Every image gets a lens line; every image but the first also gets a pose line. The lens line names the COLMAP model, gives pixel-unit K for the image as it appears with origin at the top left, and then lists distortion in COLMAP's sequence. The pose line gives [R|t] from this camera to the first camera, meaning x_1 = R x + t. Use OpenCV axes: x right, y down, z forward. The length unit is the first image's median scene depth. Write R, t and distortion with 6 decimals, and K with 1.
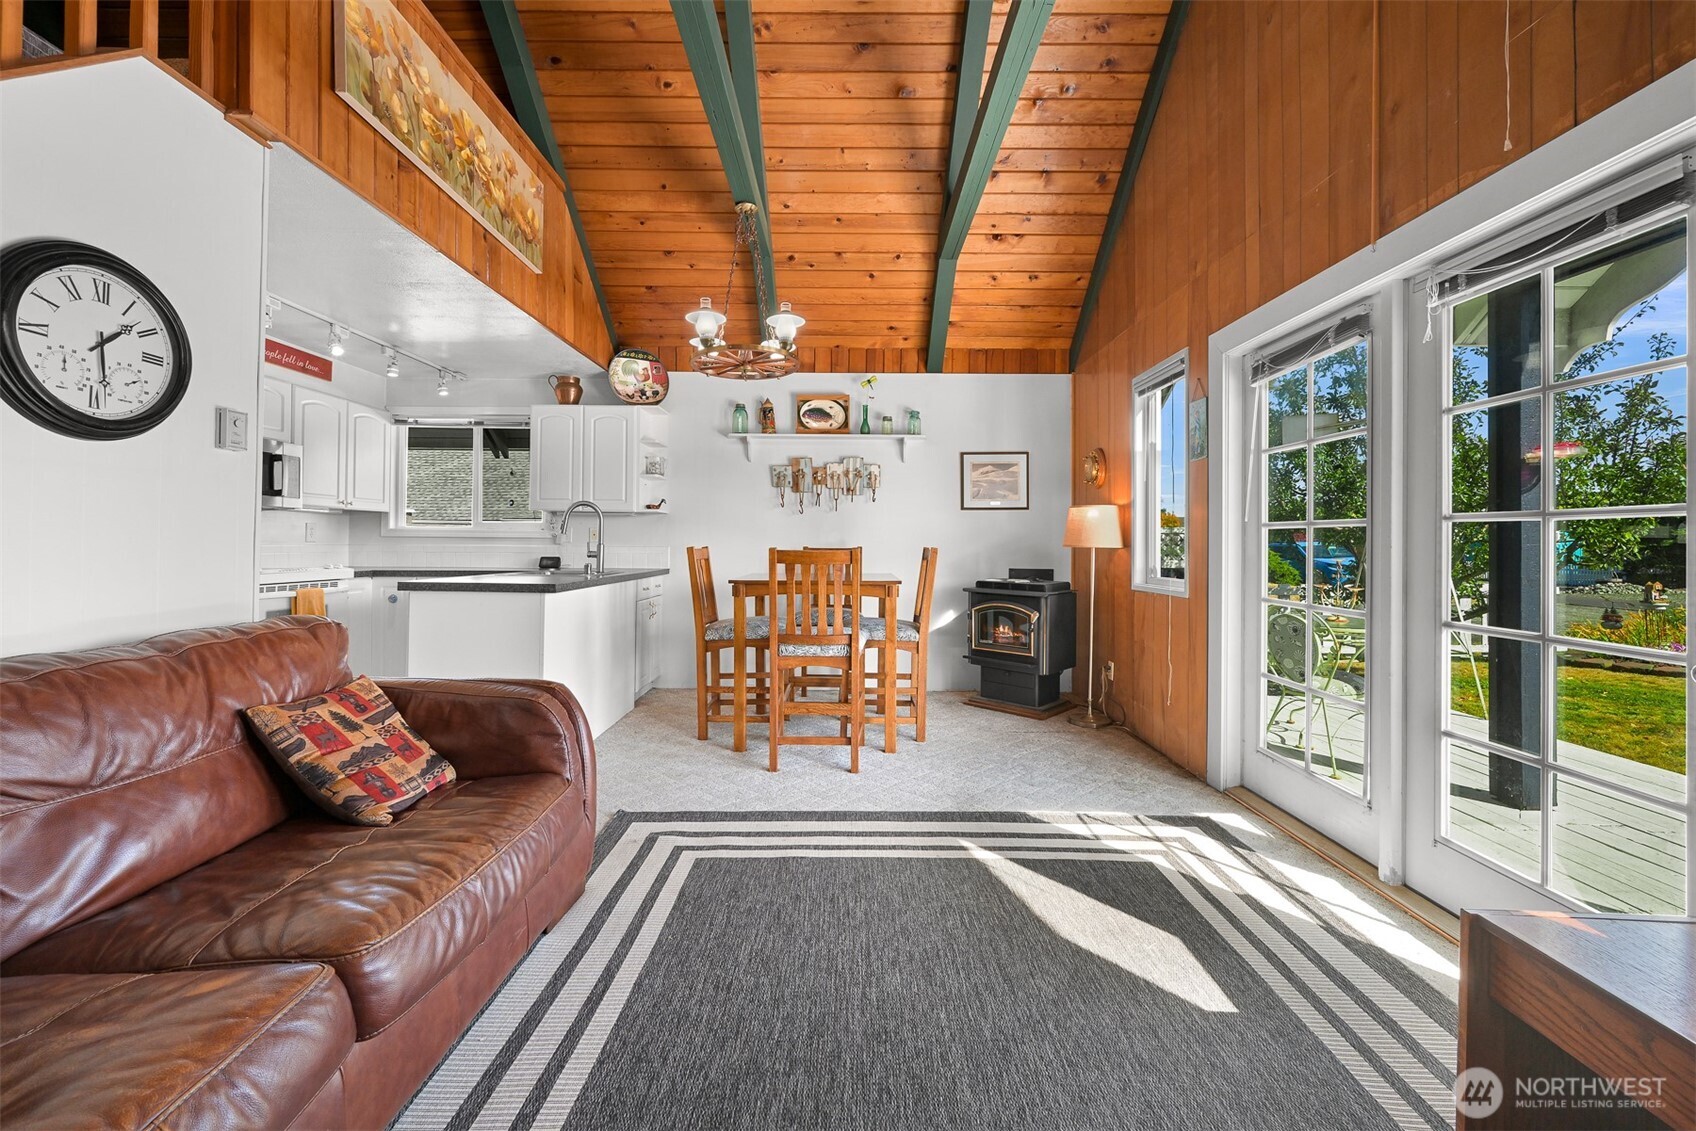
lens RADIAL K [[684.3, 0, 826.5], [0, 684.3, 536.1], [0, 0, 1]] dist [0.002451, 0.000064]
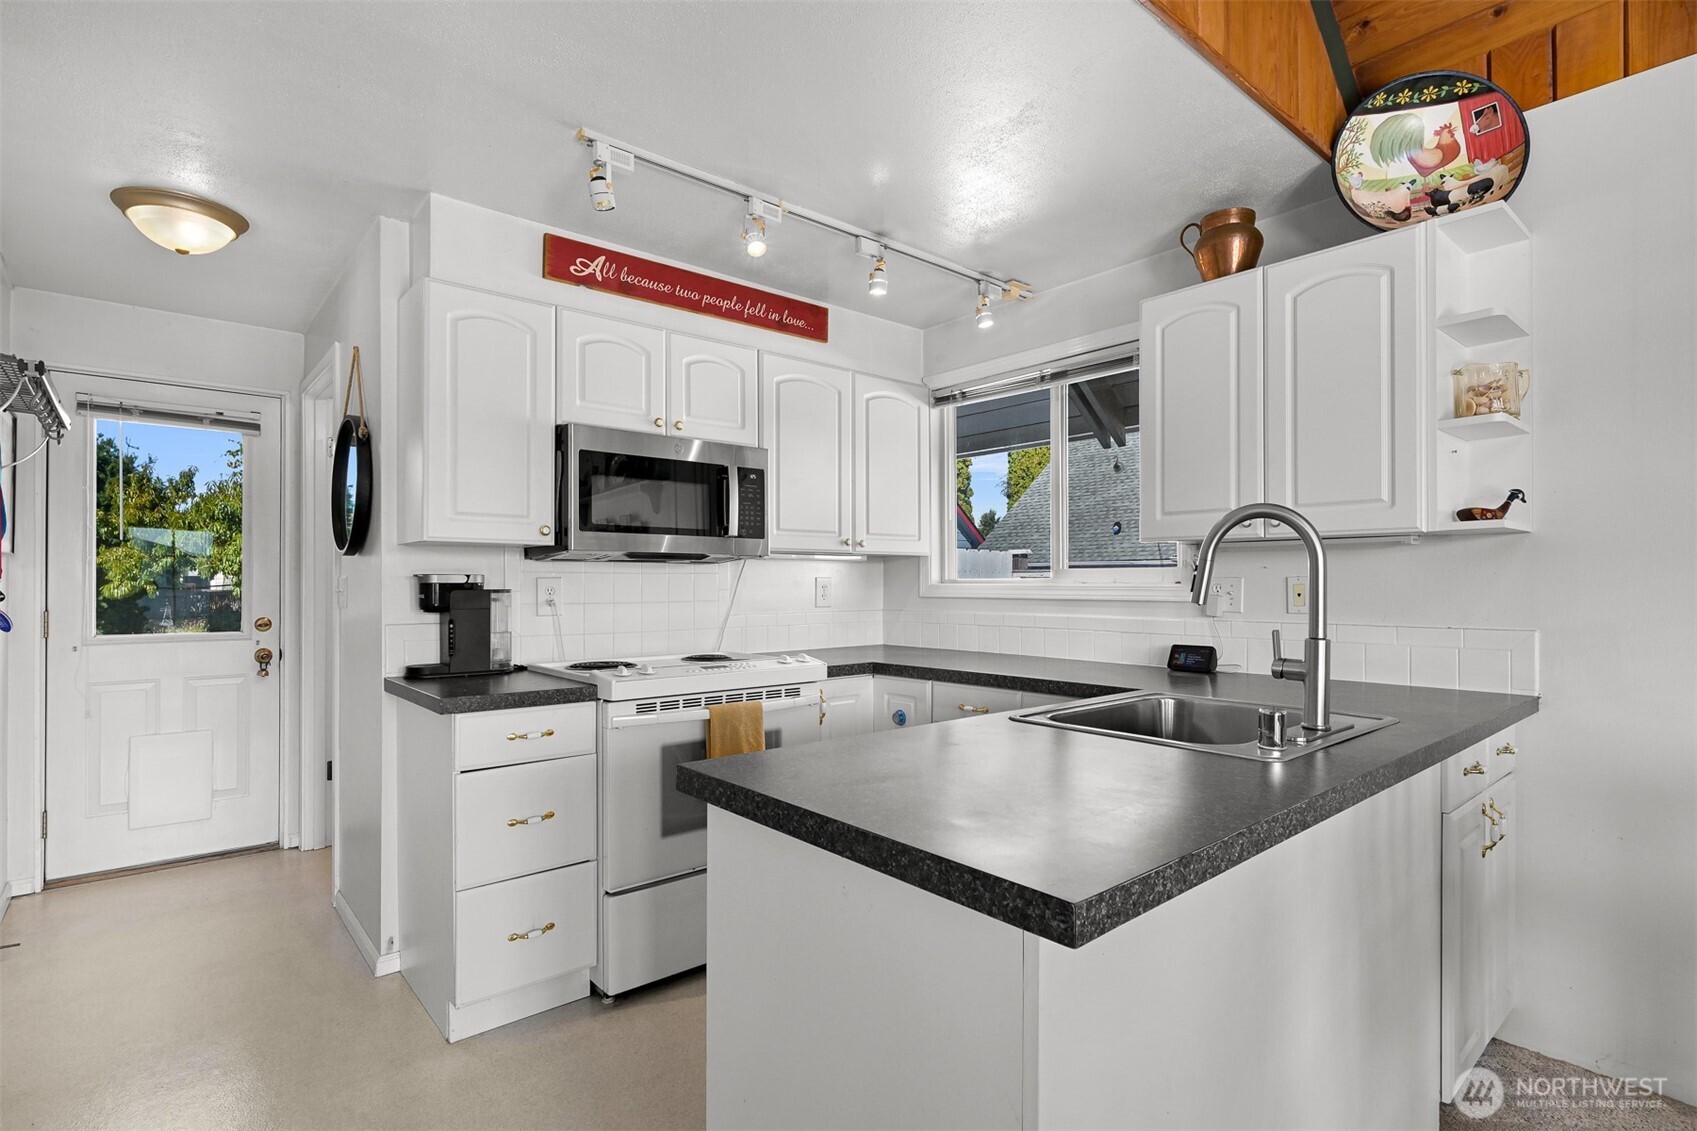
lens RADIAL K [[816.9, 0, 863.9], [0, 816.9, 580.2], [0, 0, 1]] dist [-0.003898, 0.000262]
pose [[0.676385, -0.012219, -0.736447, -0.201387], [0.017633, 0.999844, -0.000394, -0.018402], [0.736337, -0.012719, 0.676495, 0.614407]]
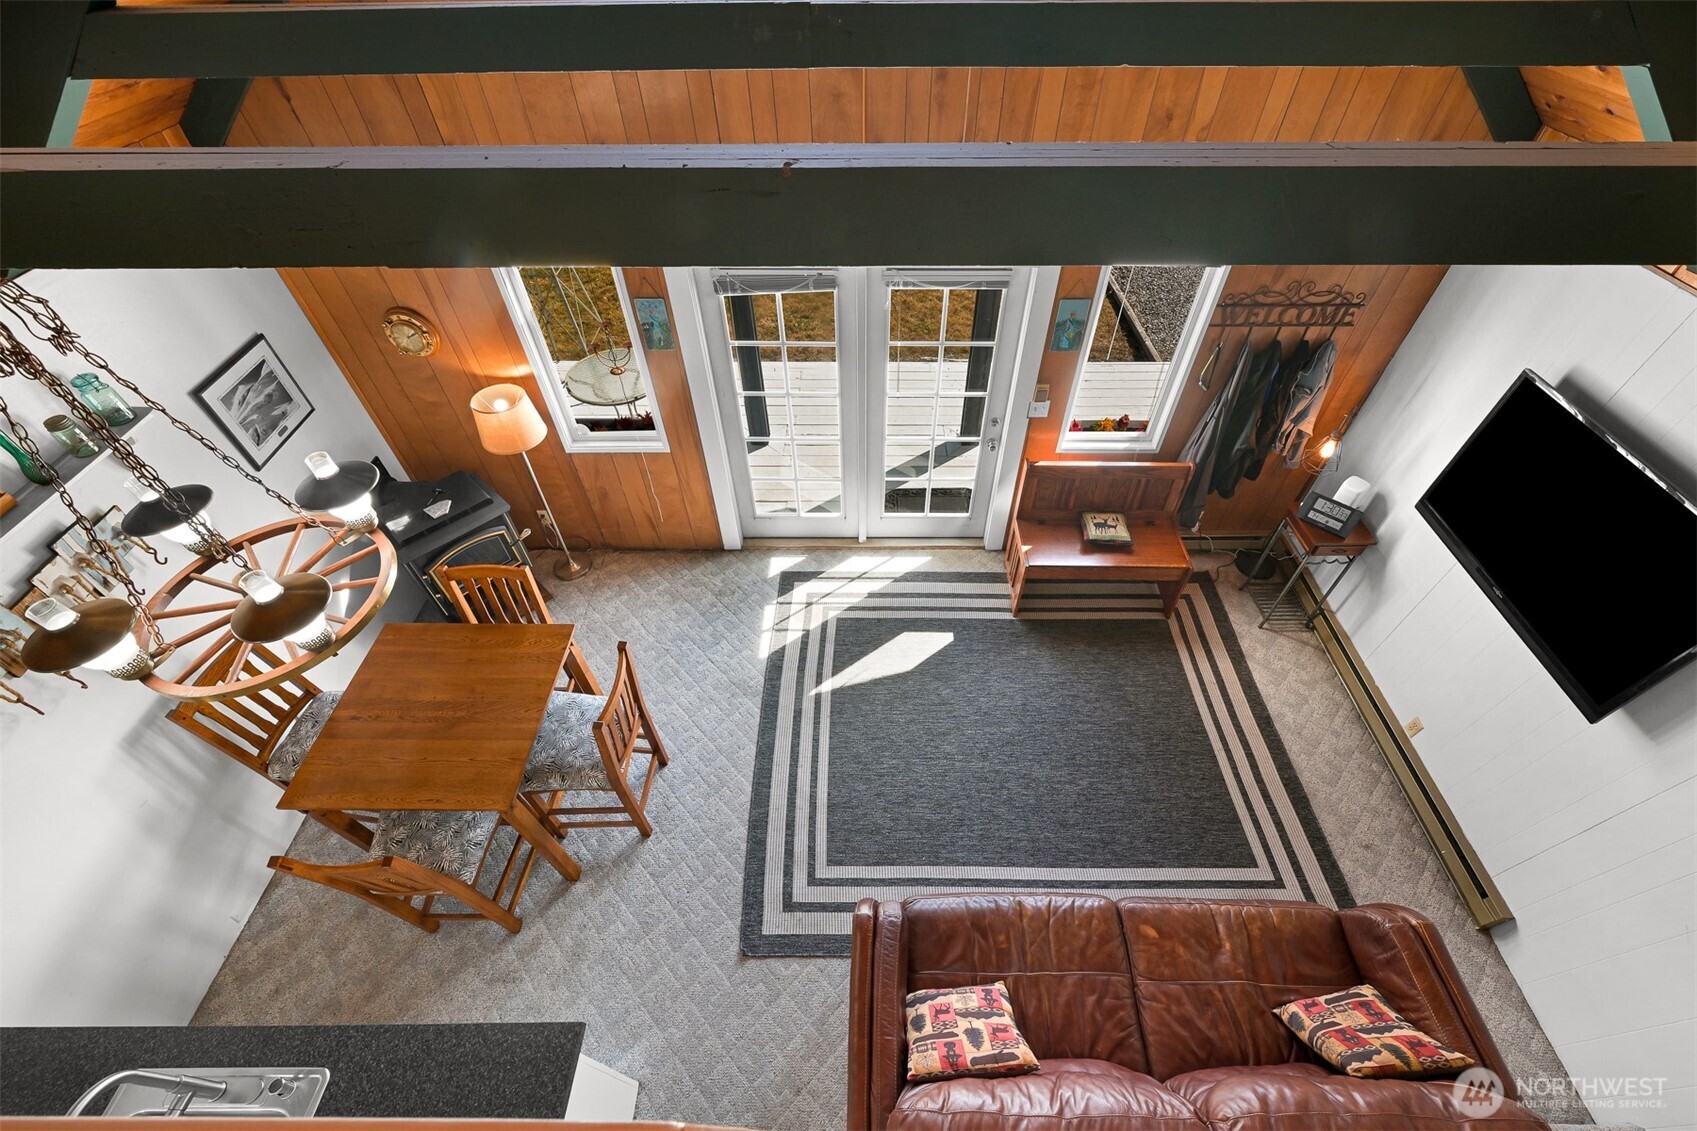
lens RADIAL K [[684.7, 0, 886.1], [0, 684.7, 586.5], [0, 0, 1]] dist [0.002451, 0.000064]
pose [[-0.035384, -0.754038, 0.655877, -0.408391], [-0.028248, 0.656780, 0.753553, -0.584953], [-0.998975, 0.008136, -0.044539, 0.551510]]
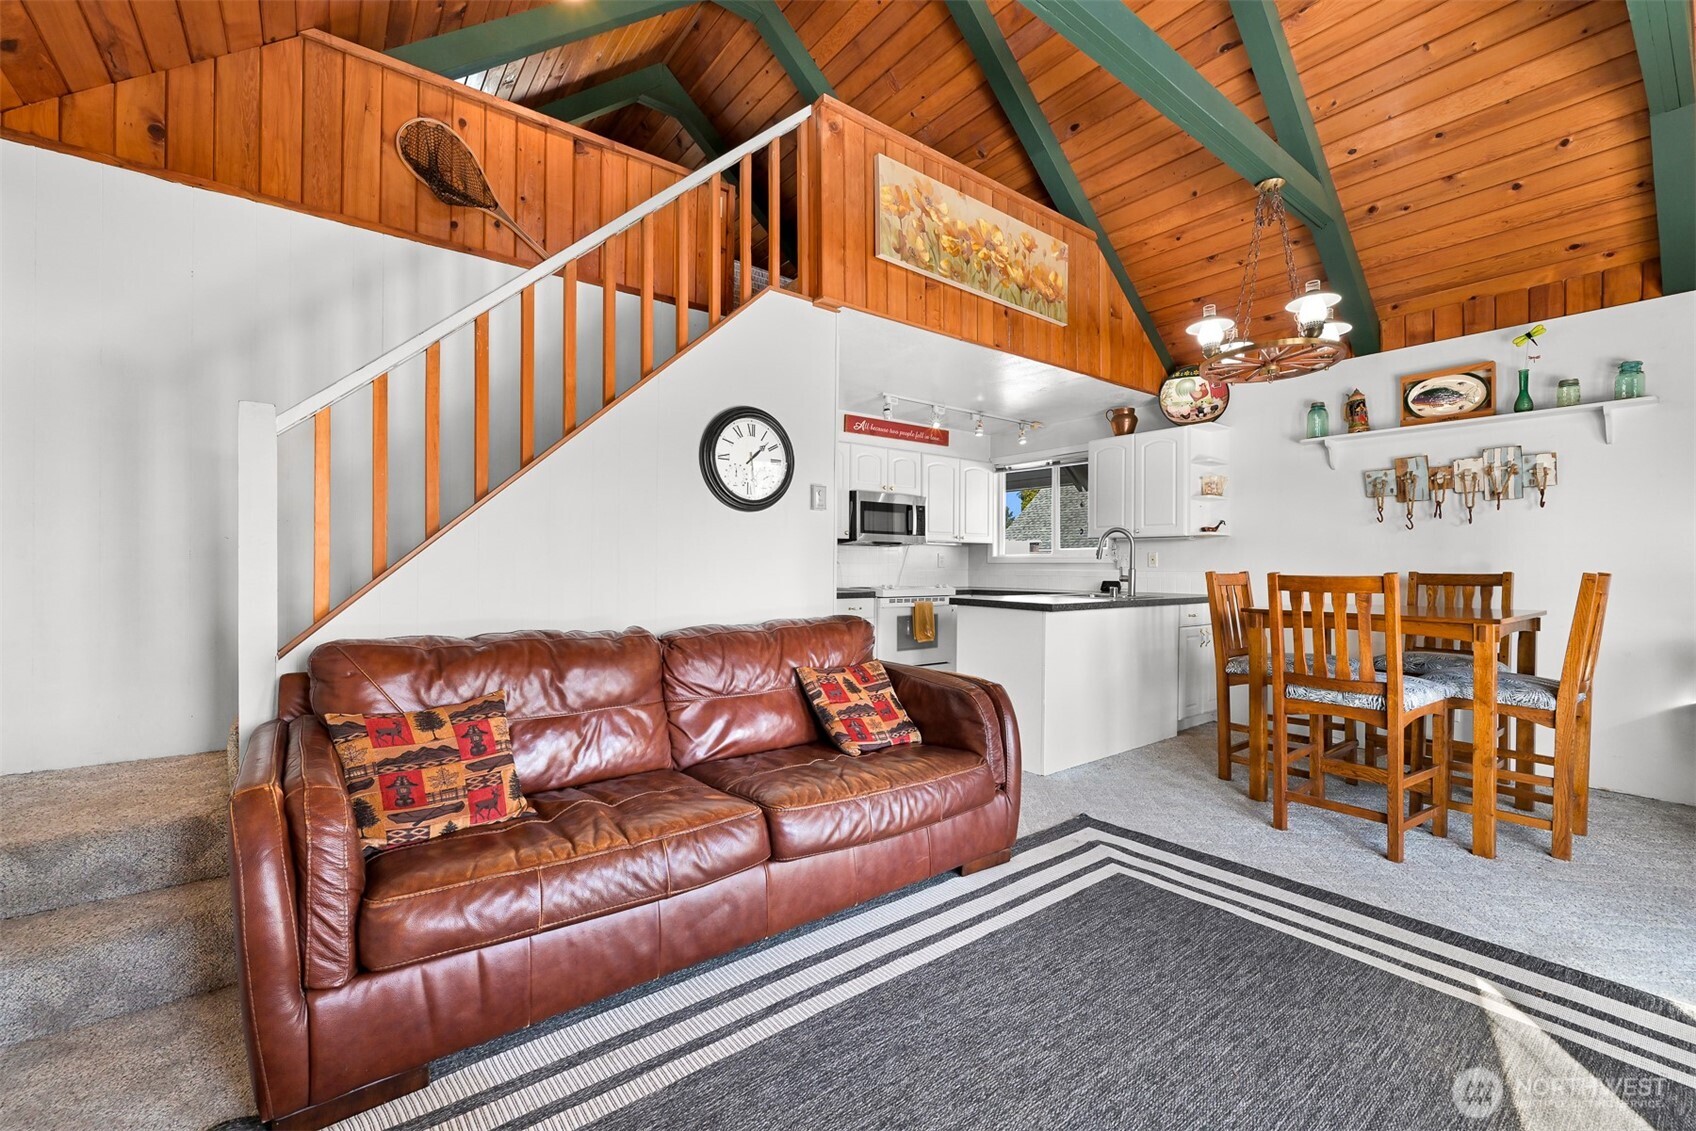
lens RADIAL K [[684.3, 0, 849.5], [0, 684.3, 566.7], [0, 0, 1]] dist [0.002451, 0.000064]
pose [[0.626078, -0.004602, -0.779747, 0.213007], [0.009869, 0.999949, 0.002022, 0.002090], [0.779698, -0.008961, 0.626092, 0.025313]]
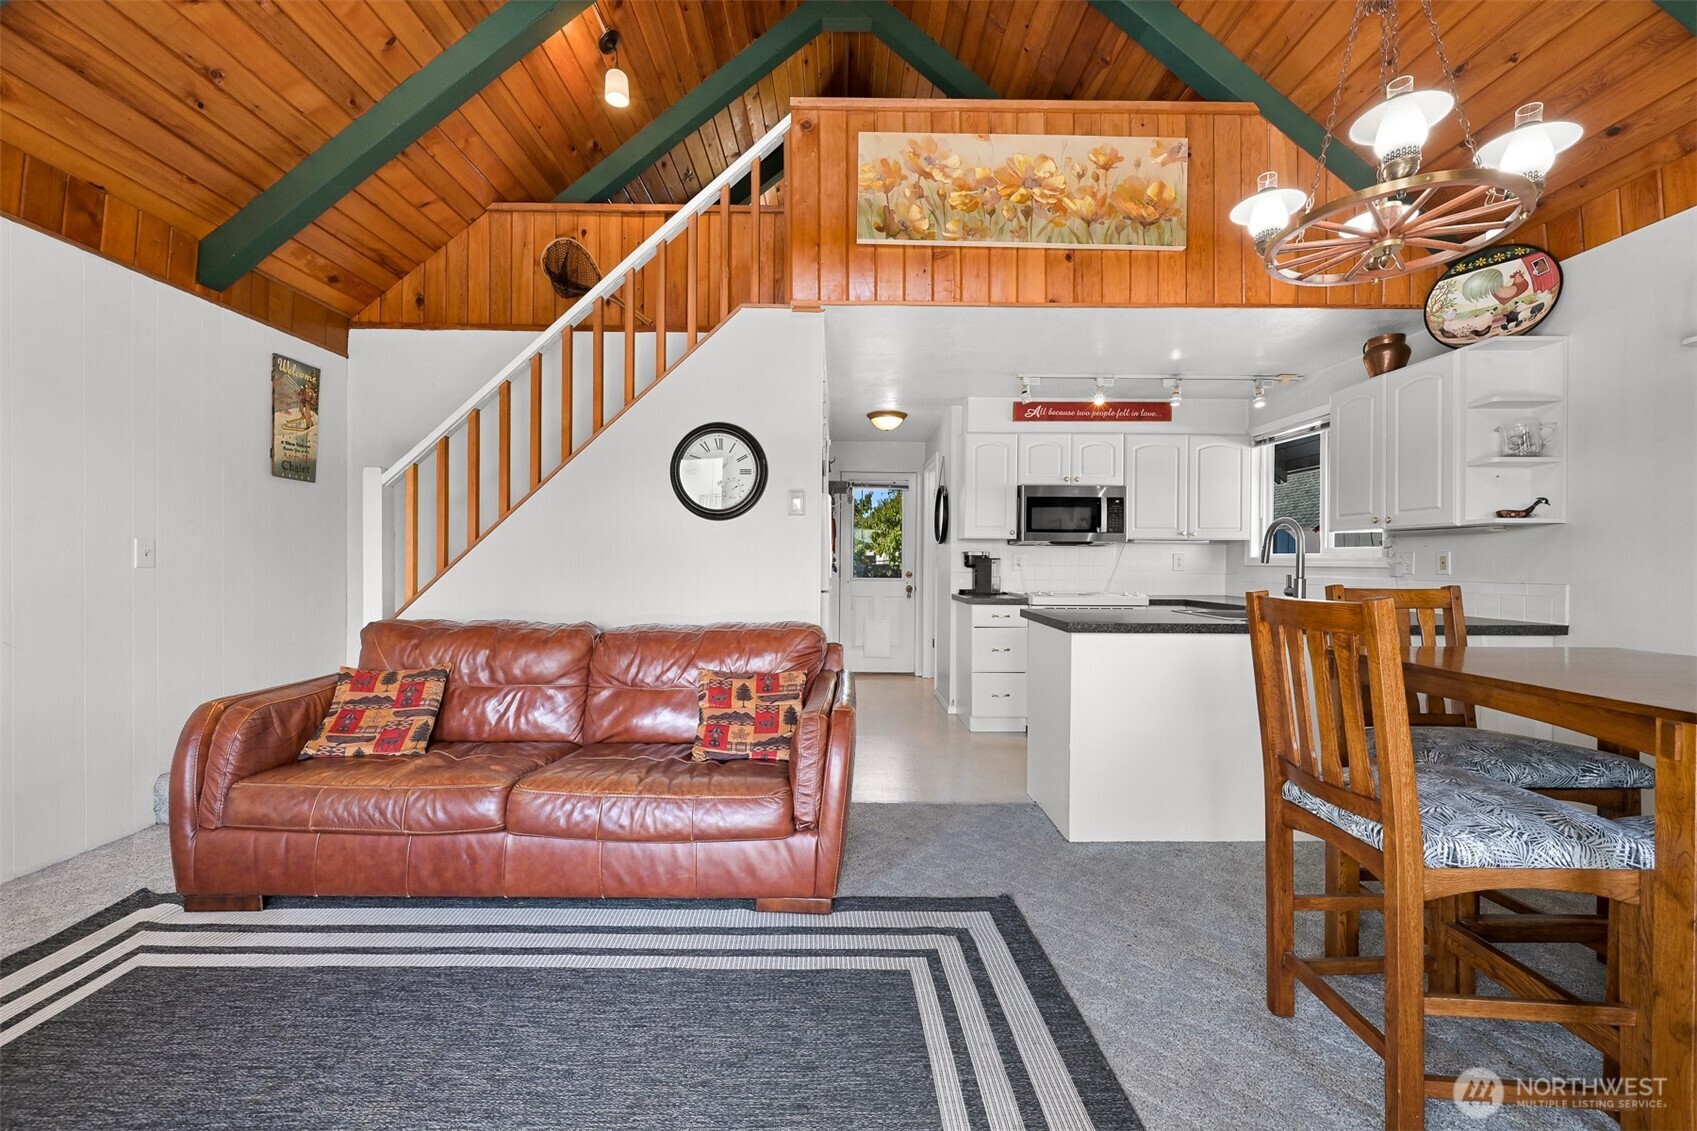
lens RADIAL K [[684.7, 0, 849.1], [0, 684.7, 558.9], [0, 0, 1]] dist [0.002451, 0.000064]
pose [[0.031797, -0.011144, -0.999432, 0.363967], [0.004579, 0.999929, -0.011004, -0.002782], [0.999484, -0.004226, 0.031846, 0.533651]]
